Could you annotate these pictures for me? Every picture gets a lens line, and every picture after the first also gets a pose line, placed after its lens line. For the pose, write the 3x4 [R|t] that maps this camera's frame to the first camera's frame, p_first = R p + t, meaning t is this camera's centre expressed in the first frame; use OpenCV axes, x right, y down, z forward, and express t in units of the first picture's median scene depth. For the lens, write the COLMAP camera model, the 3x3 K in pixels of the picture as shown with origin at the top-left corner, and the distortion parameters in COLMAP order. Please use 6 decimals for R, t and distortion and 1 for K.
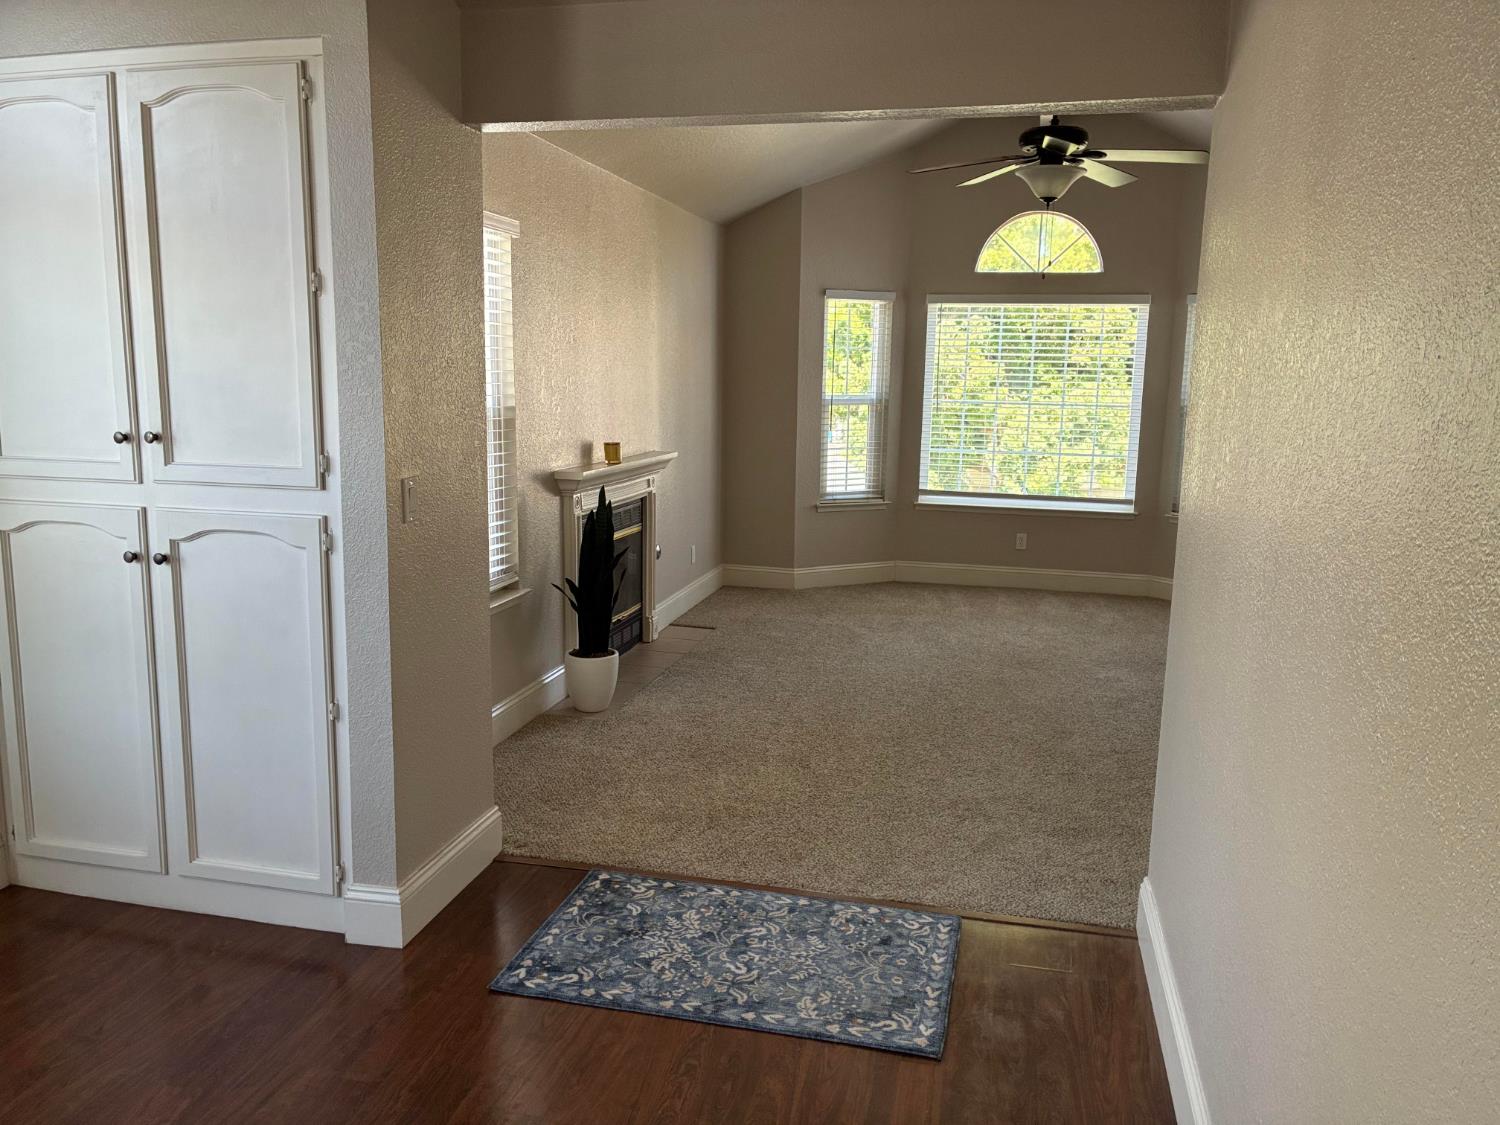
lens RADIAL K [[1134.8, 0, 744.3], [0, 1134.8, 558.6], [0, 0, 1]] dist [0.025279, -0.035702]
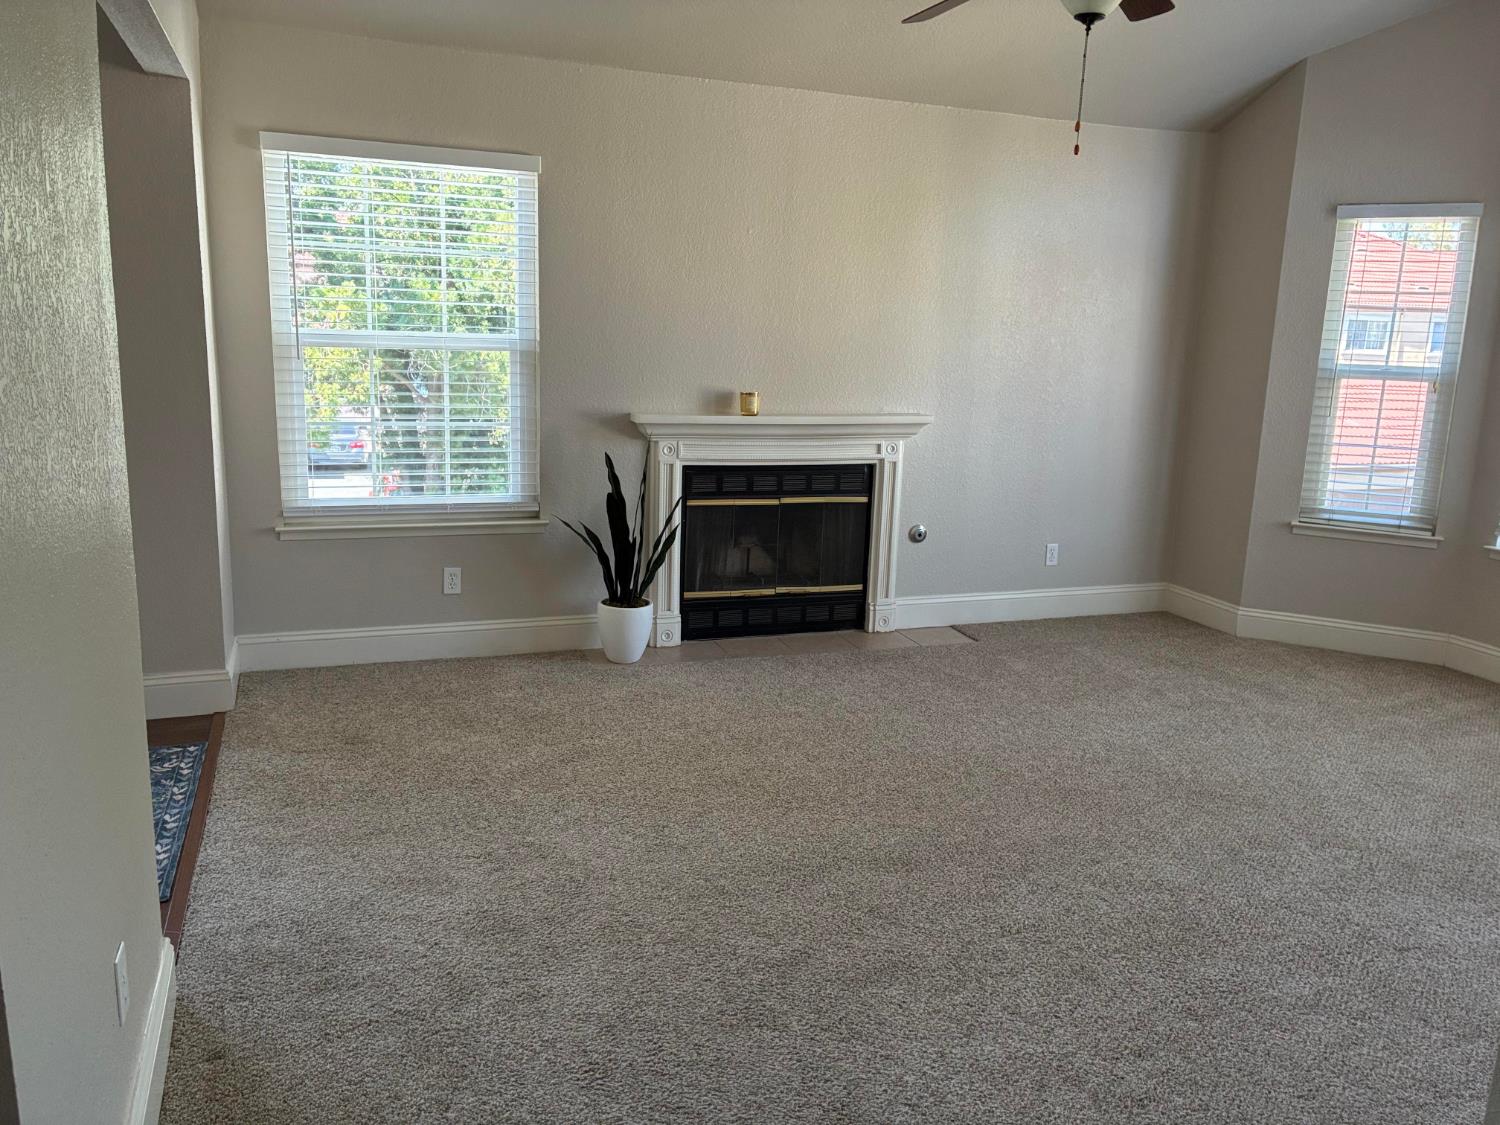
lens RADIAL K [[1134.8, 0, 744.5], [0, 1134.8, 558.9], [0, 0, 1]] dist [0.025279, -0.035702]
pose [[0.558420, 0.173627, -0.811185, 0.458618], [-0.159335, 0.982094, 0.100523, -0.043734], [0.814113, 0.073116, 0.576086, 0.342417]]
